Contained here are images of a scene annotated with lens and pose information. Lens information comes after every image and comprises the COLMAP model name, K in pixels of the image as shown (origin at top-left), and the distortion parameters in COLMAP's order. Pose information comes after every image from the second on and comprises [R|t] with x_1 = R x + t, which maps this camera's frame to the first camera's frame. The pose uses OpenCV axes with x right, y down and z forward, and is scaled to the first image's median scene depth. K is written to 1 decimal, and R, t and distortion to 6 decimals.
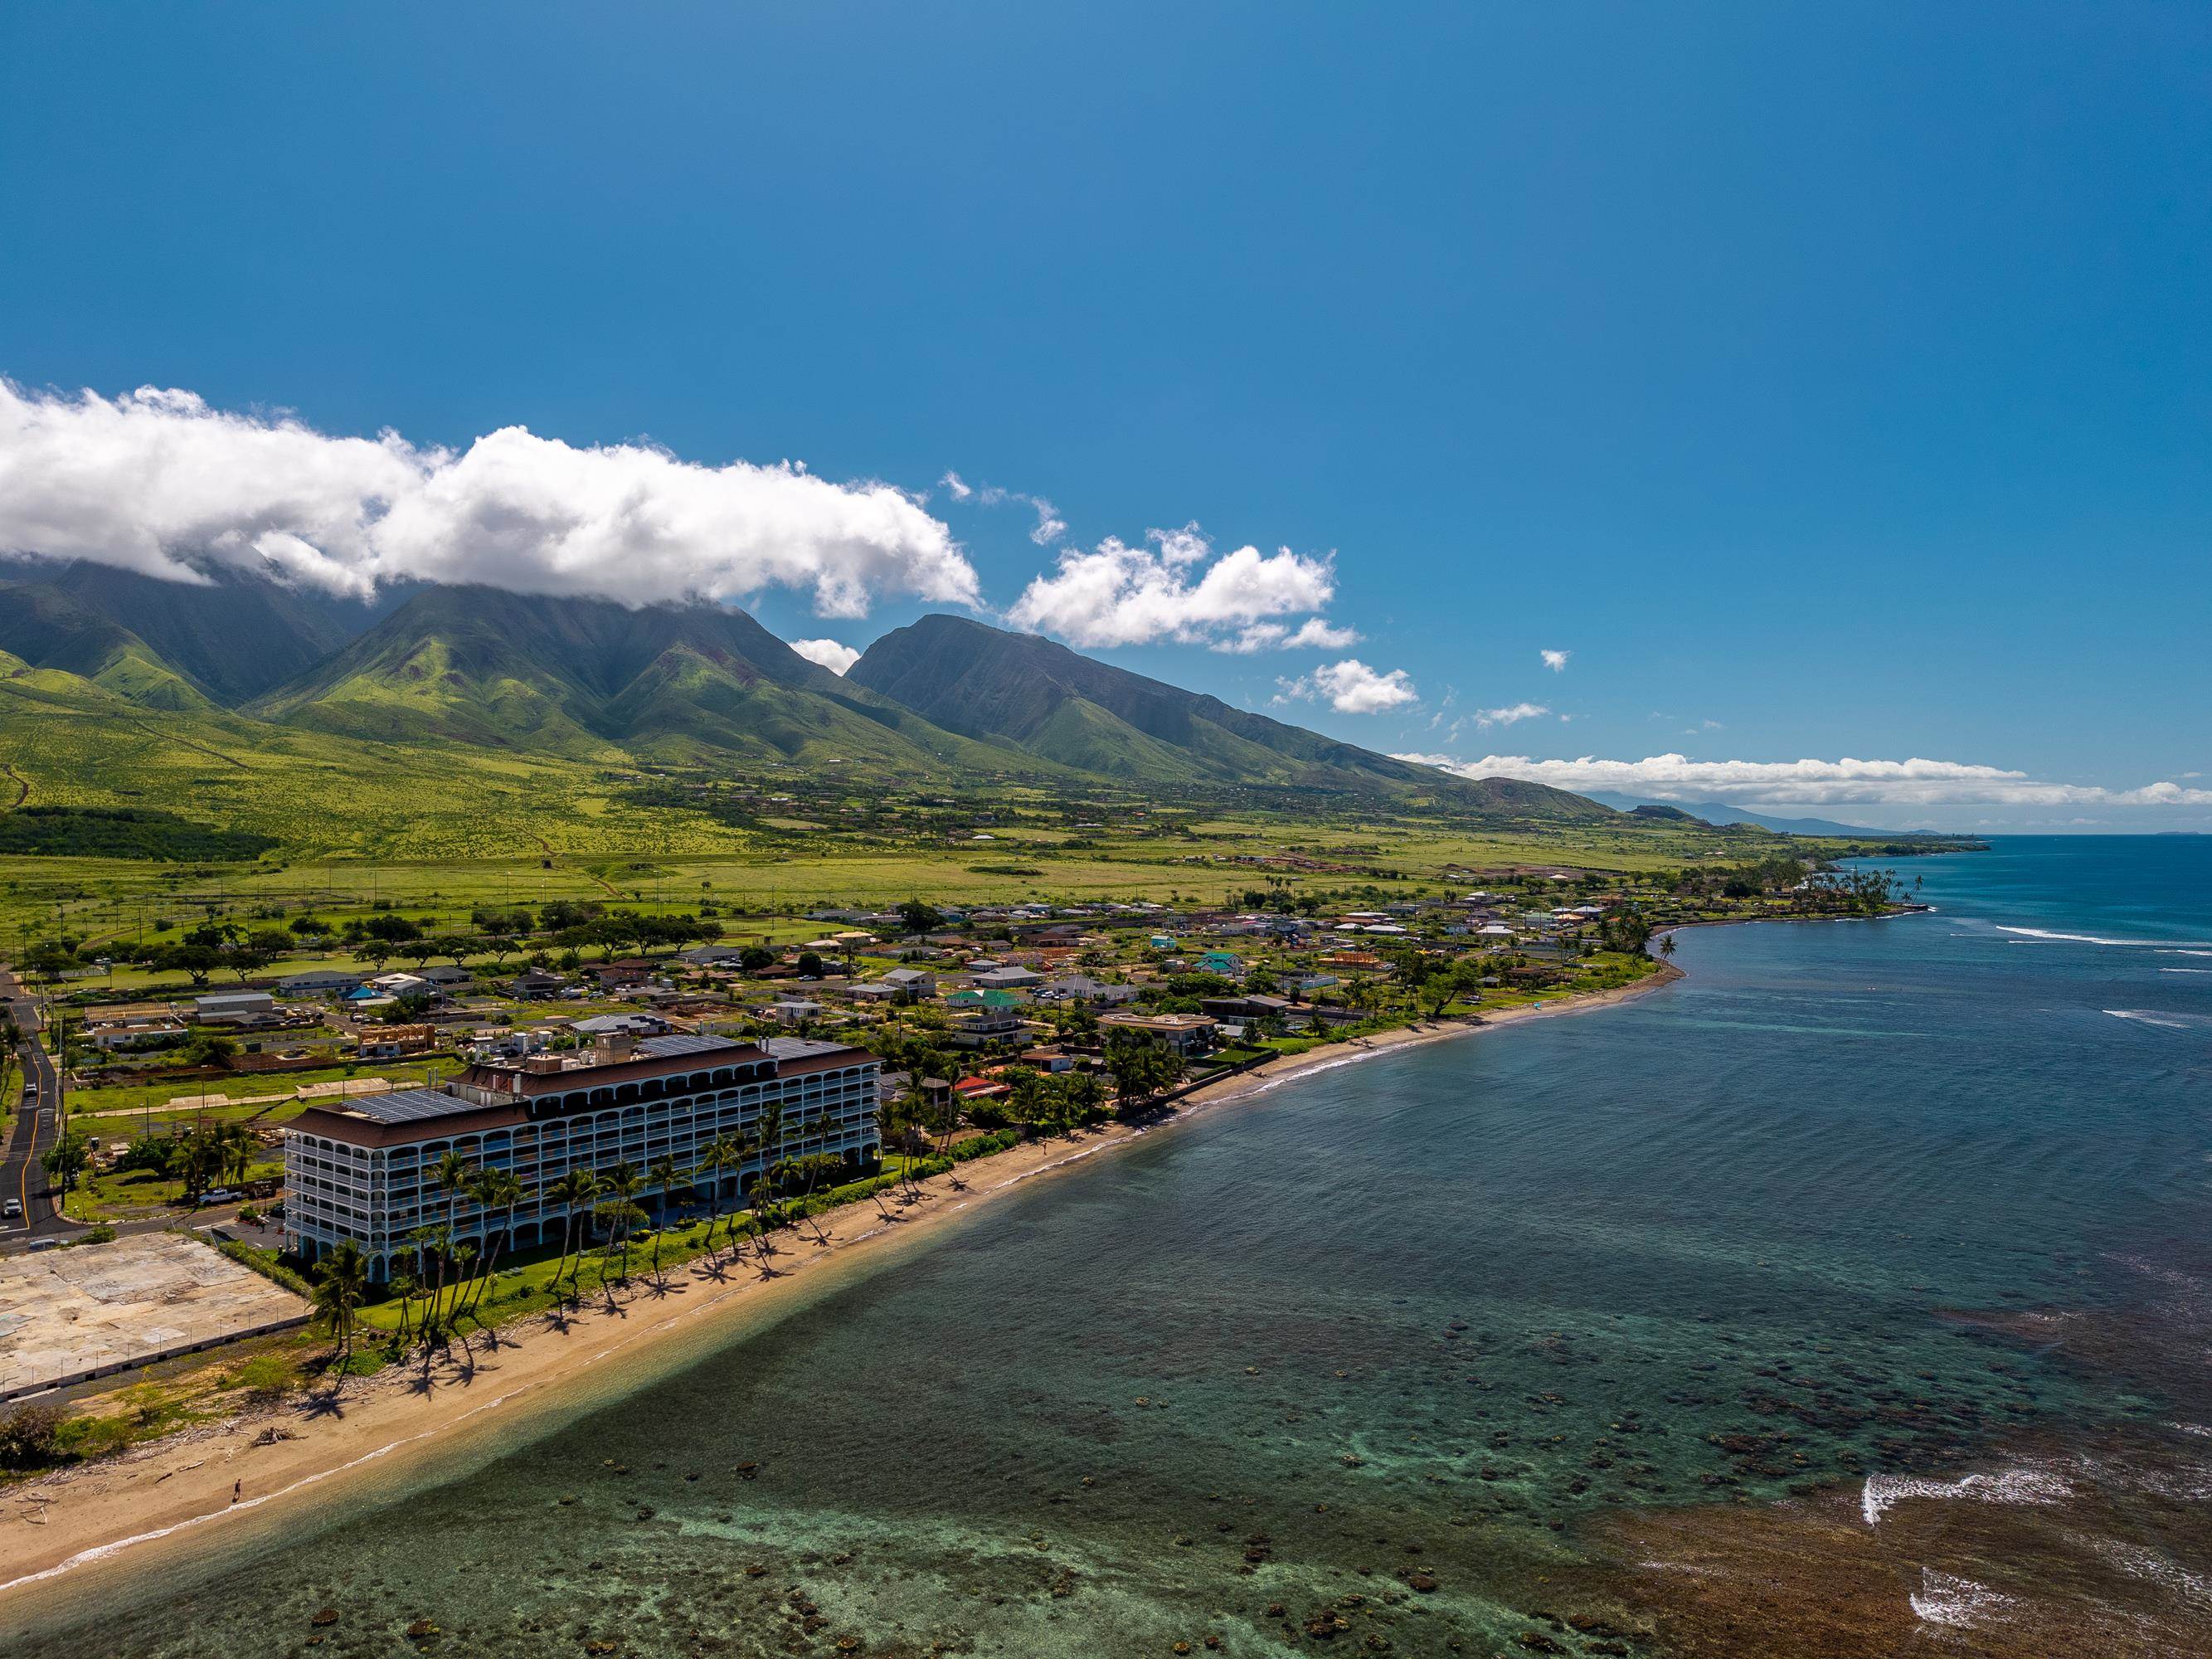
lens RADIAL K [[1561.5, 0, 1106.0], [0, 1561.5, 829.5], [0, 0, 1]] dist [0.051331, -0.085166]
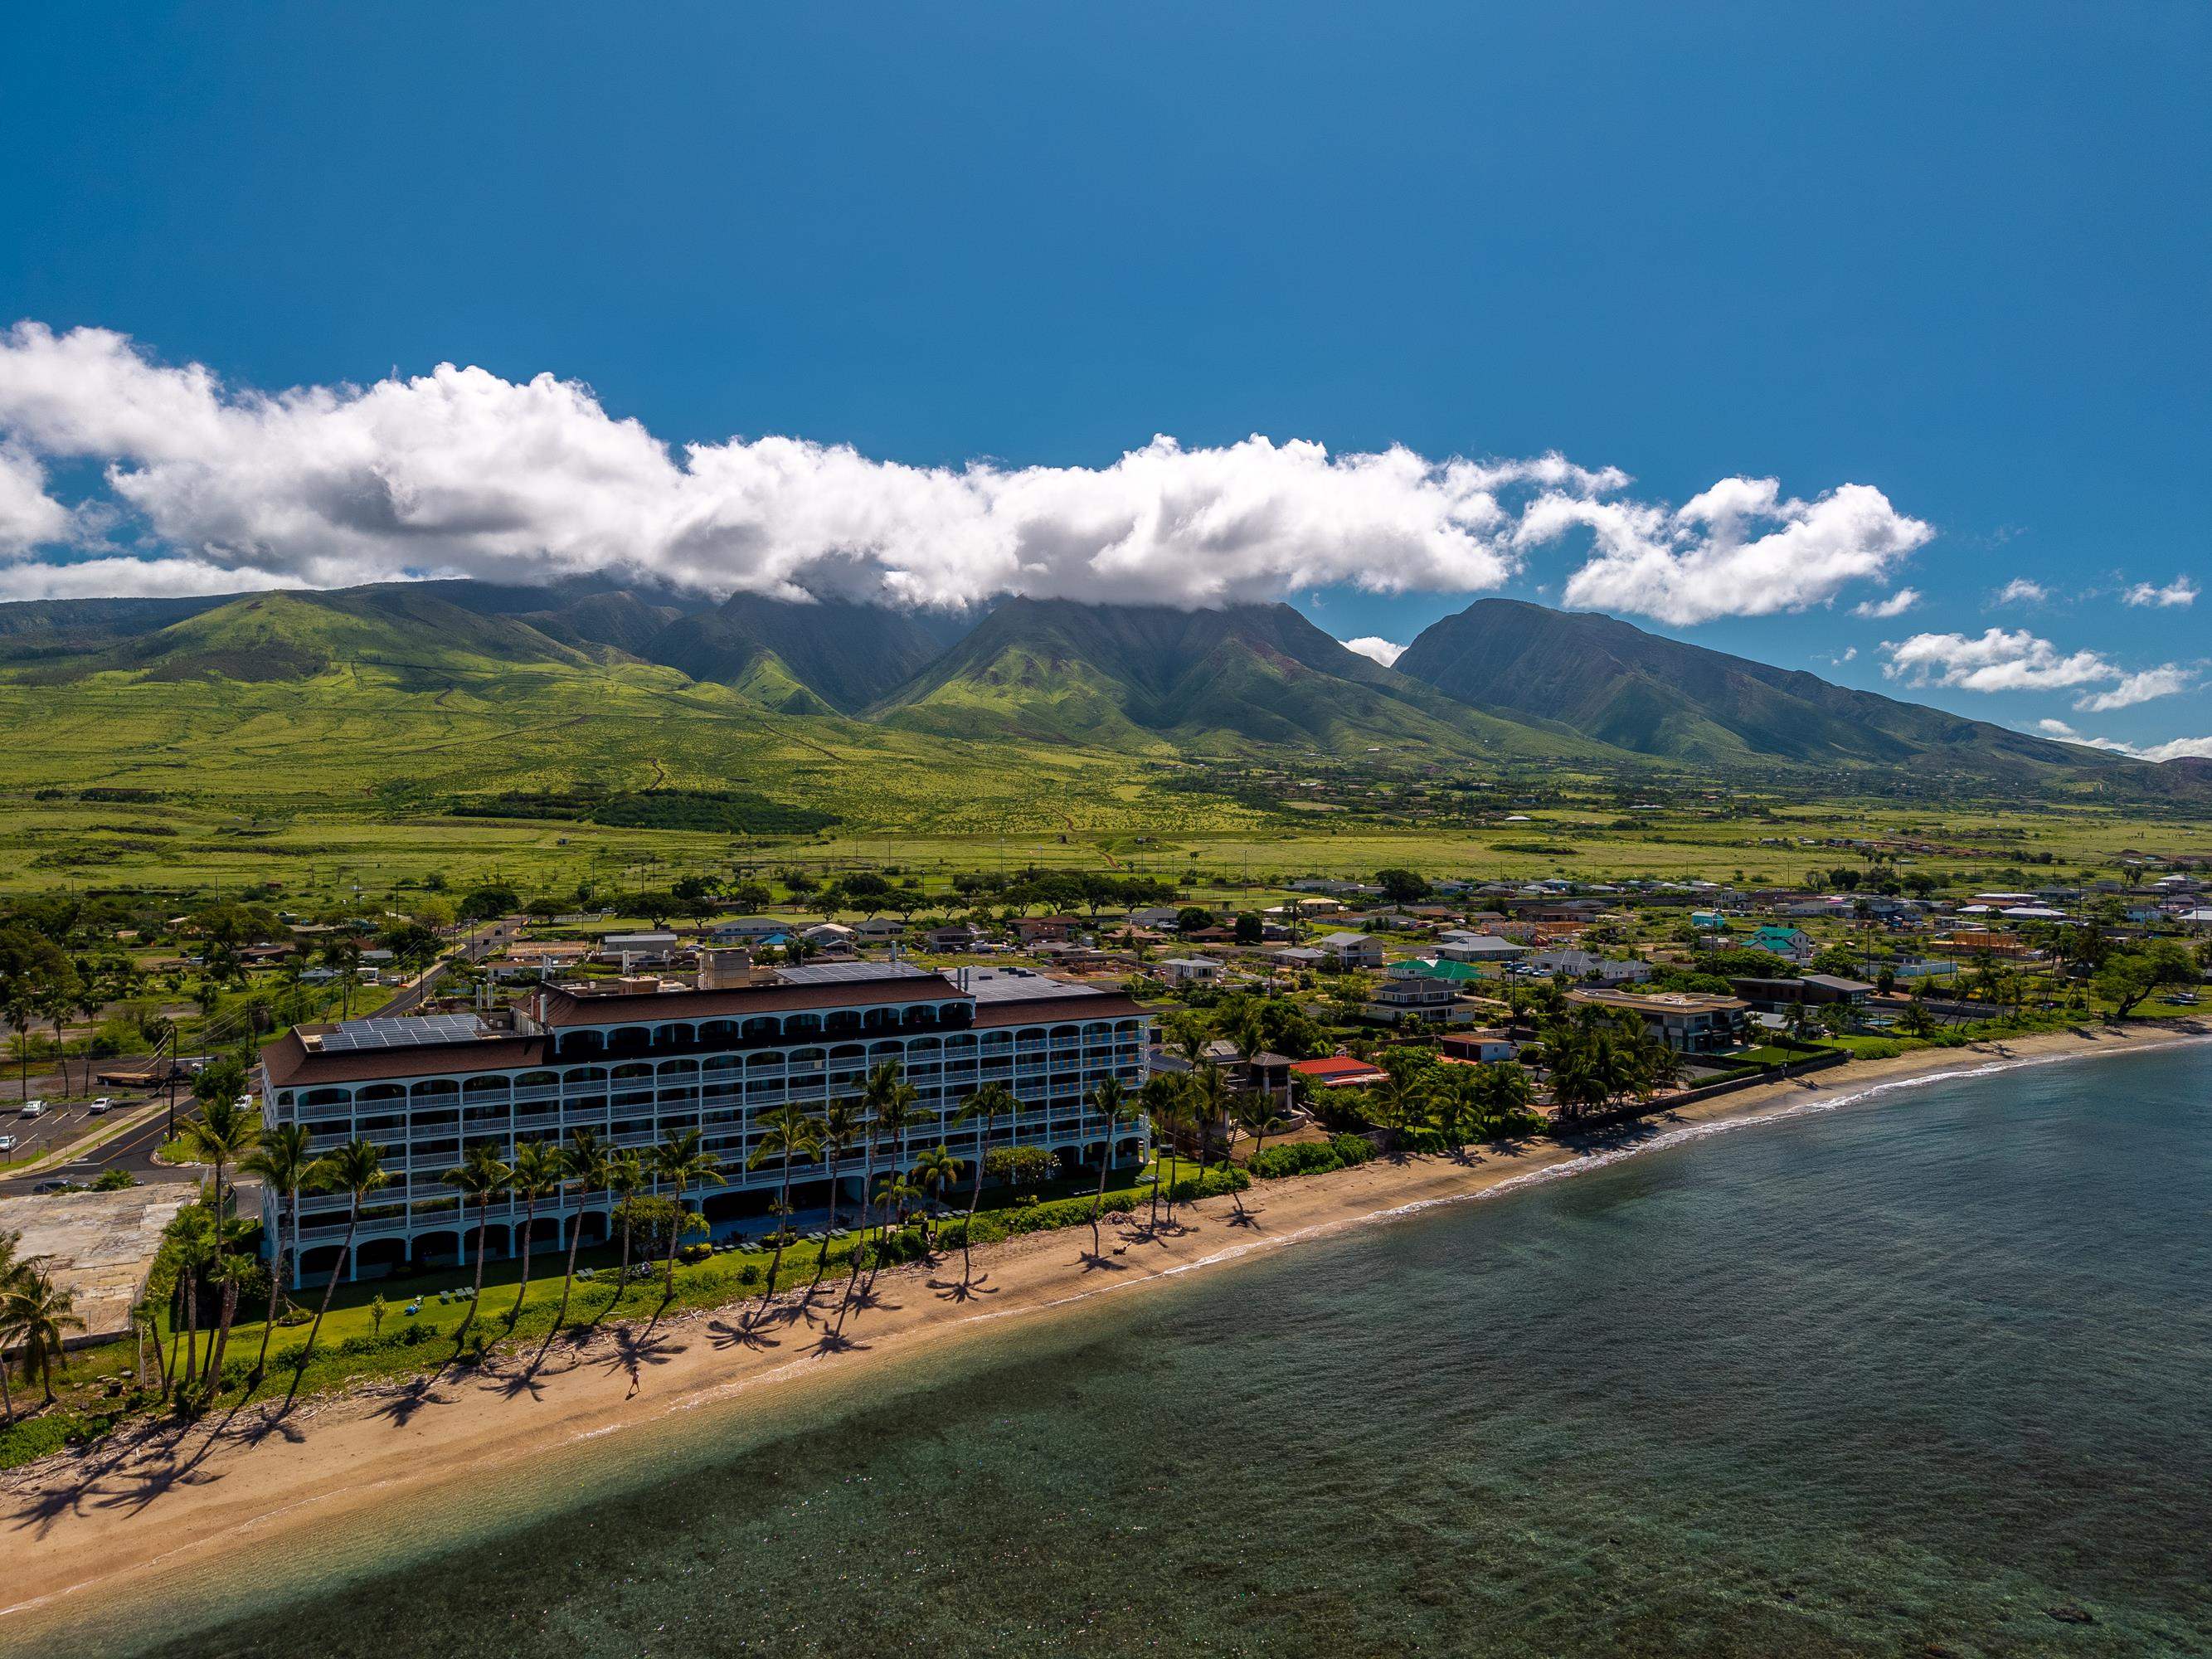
lens RADIAL K [[1609.8, 0, 1033.1], [0, 1609.8, 787.6], [0, 0, 1]] dist [0.084507, -0.126776]
pose [[0.931085, -0.001646, -0.364799, 0.026016], [-0.004365, 0.999868, -0.015651, 0.026086], [0.364777, 0.016165, 0.930955, 0.144081]]
